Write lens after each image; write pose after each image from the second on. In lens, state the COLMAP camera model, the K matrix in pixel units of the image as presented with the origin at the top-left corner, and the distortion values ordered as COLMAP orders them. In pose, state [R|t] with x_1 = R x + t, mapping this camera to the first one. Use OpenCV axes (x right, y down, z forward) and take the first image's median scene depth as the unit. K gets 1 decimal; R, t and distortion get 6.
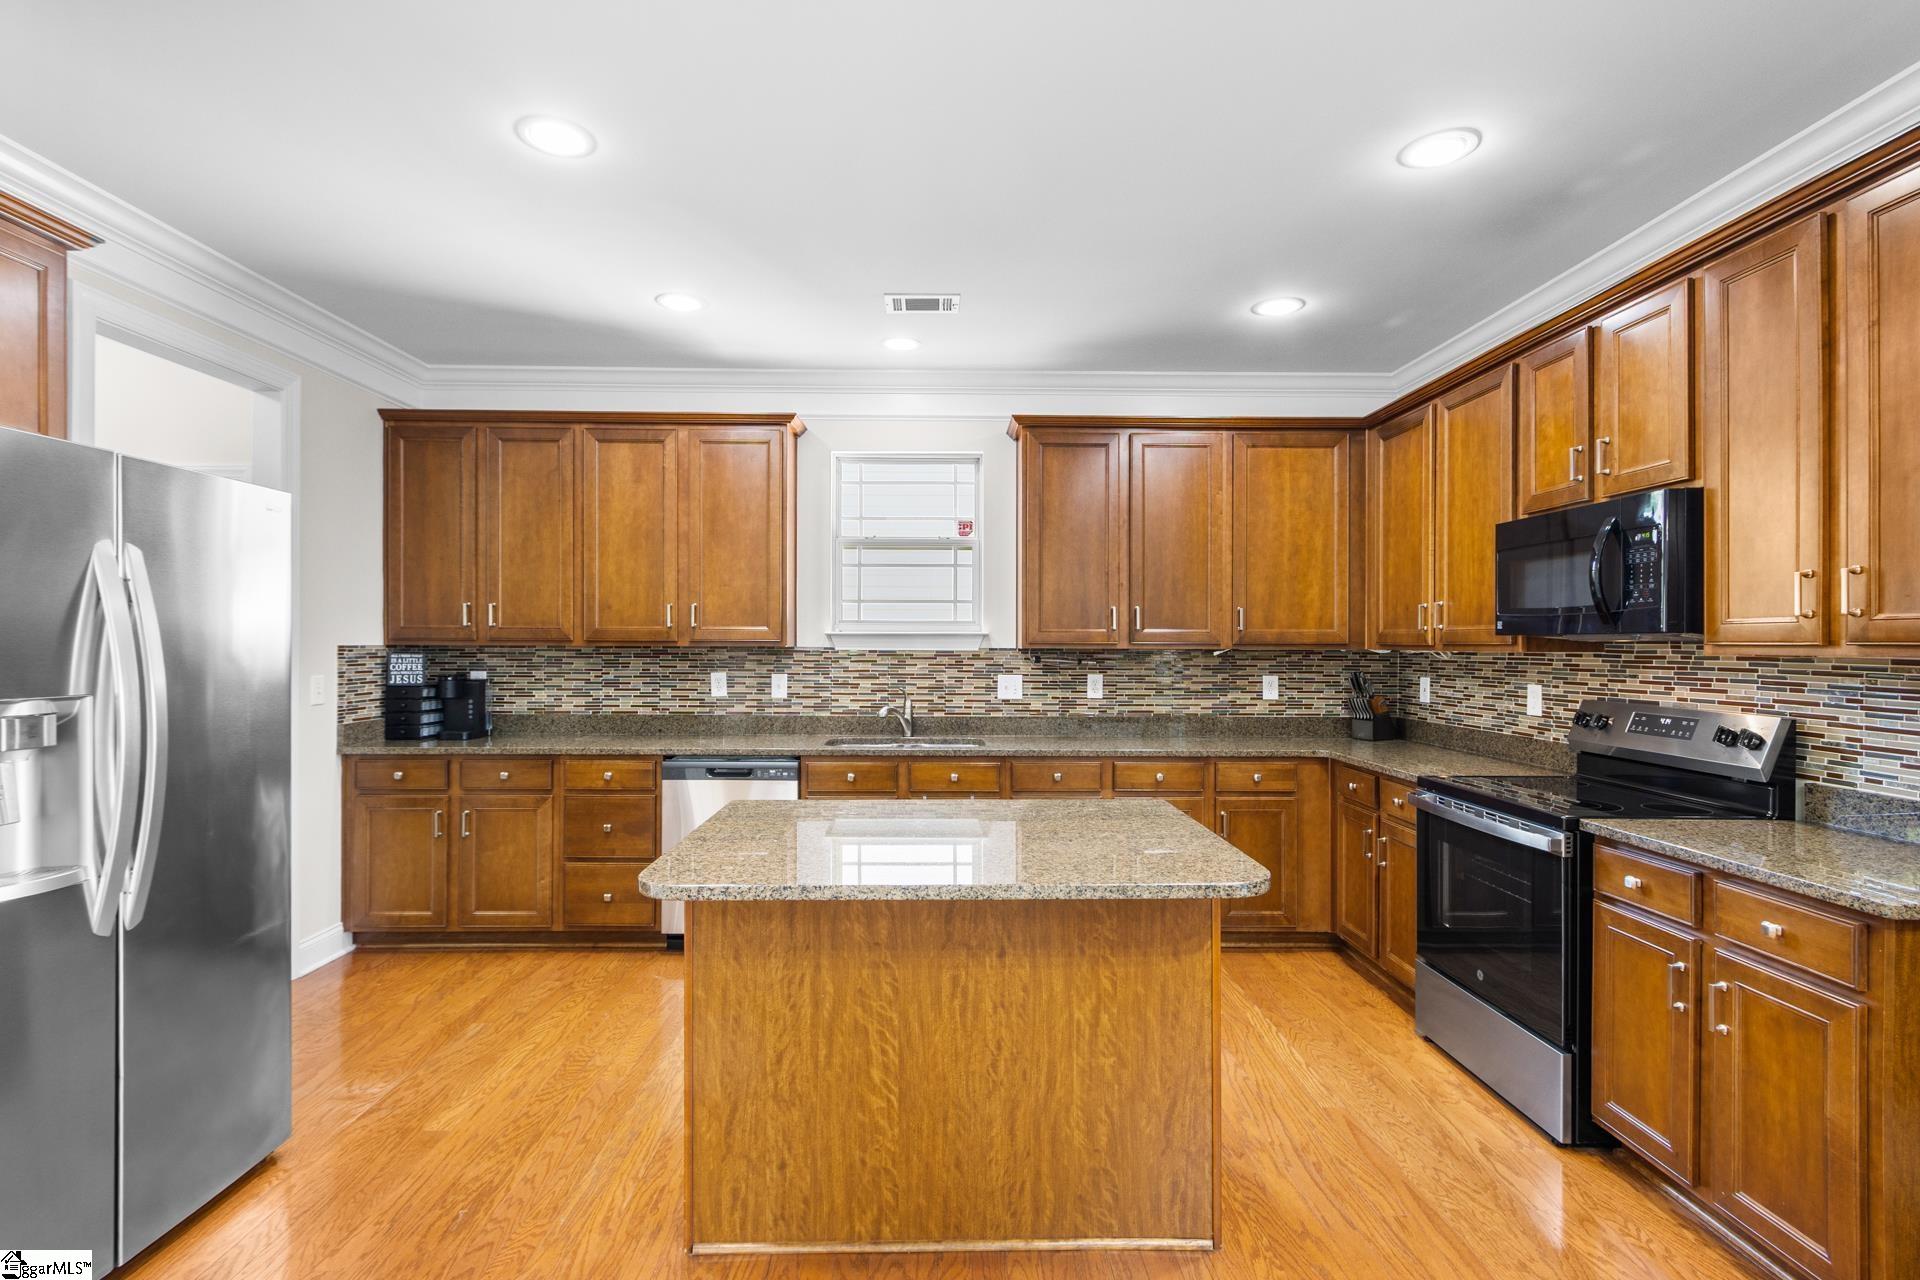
lens RADIAL K [[909.2, 0, 959.6], [0, 909.2, 646.4], [0, 0, 1]] dist [-0.000961, -0.000357]
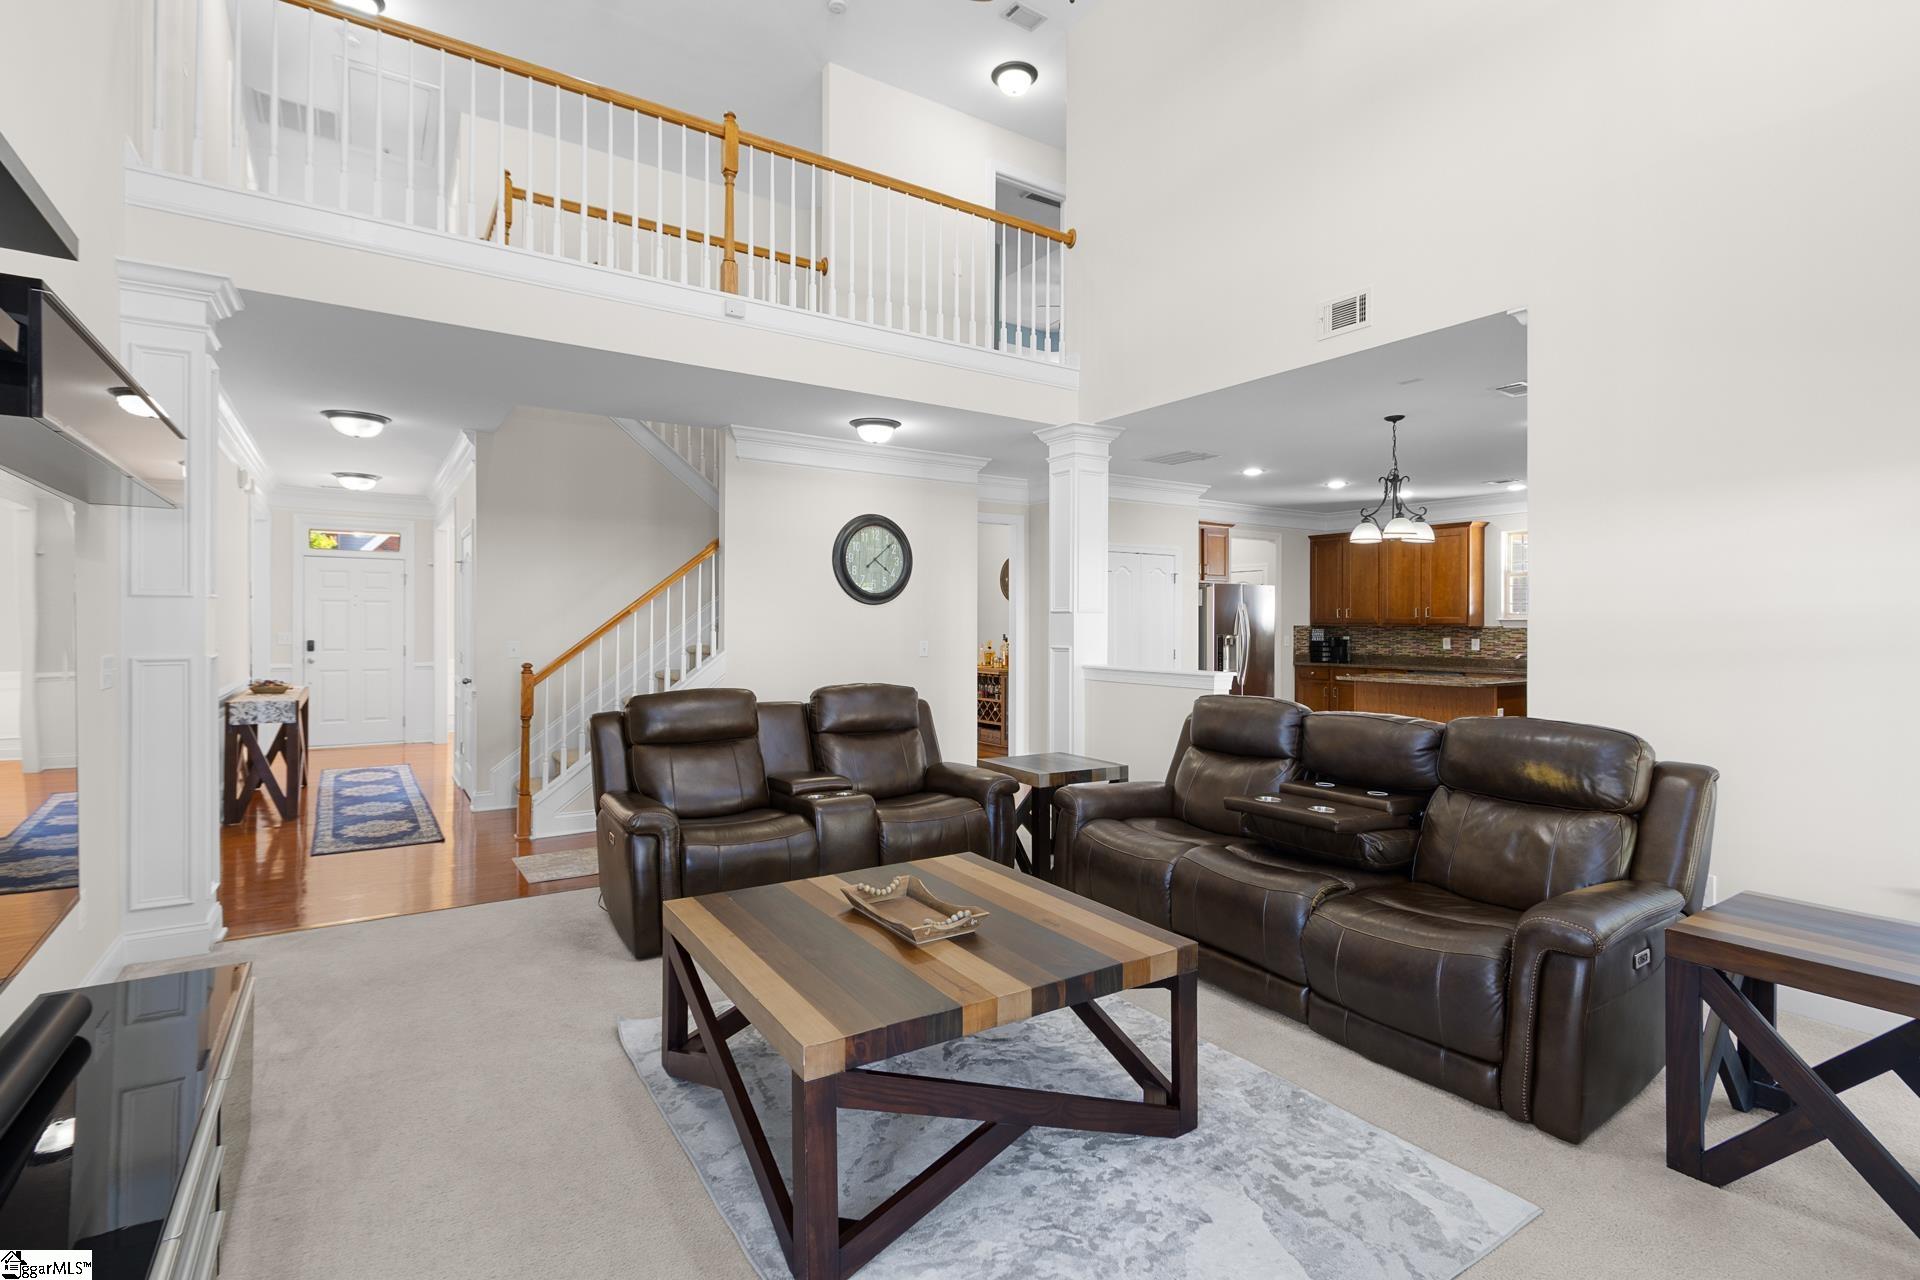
lens RADIAL K [[909.2, 0, 959.9], [0, 909.2, 632.0], [0, 0, 1]] dist [-0.000961, -0.000357]
pose [[0.541165, 0.003667, -0.840908, 1.007888], [-0.000565, 0.999992, 0.003997, 0.007167], [0.840916, -0.001688, 0.541163, -1.247163]]
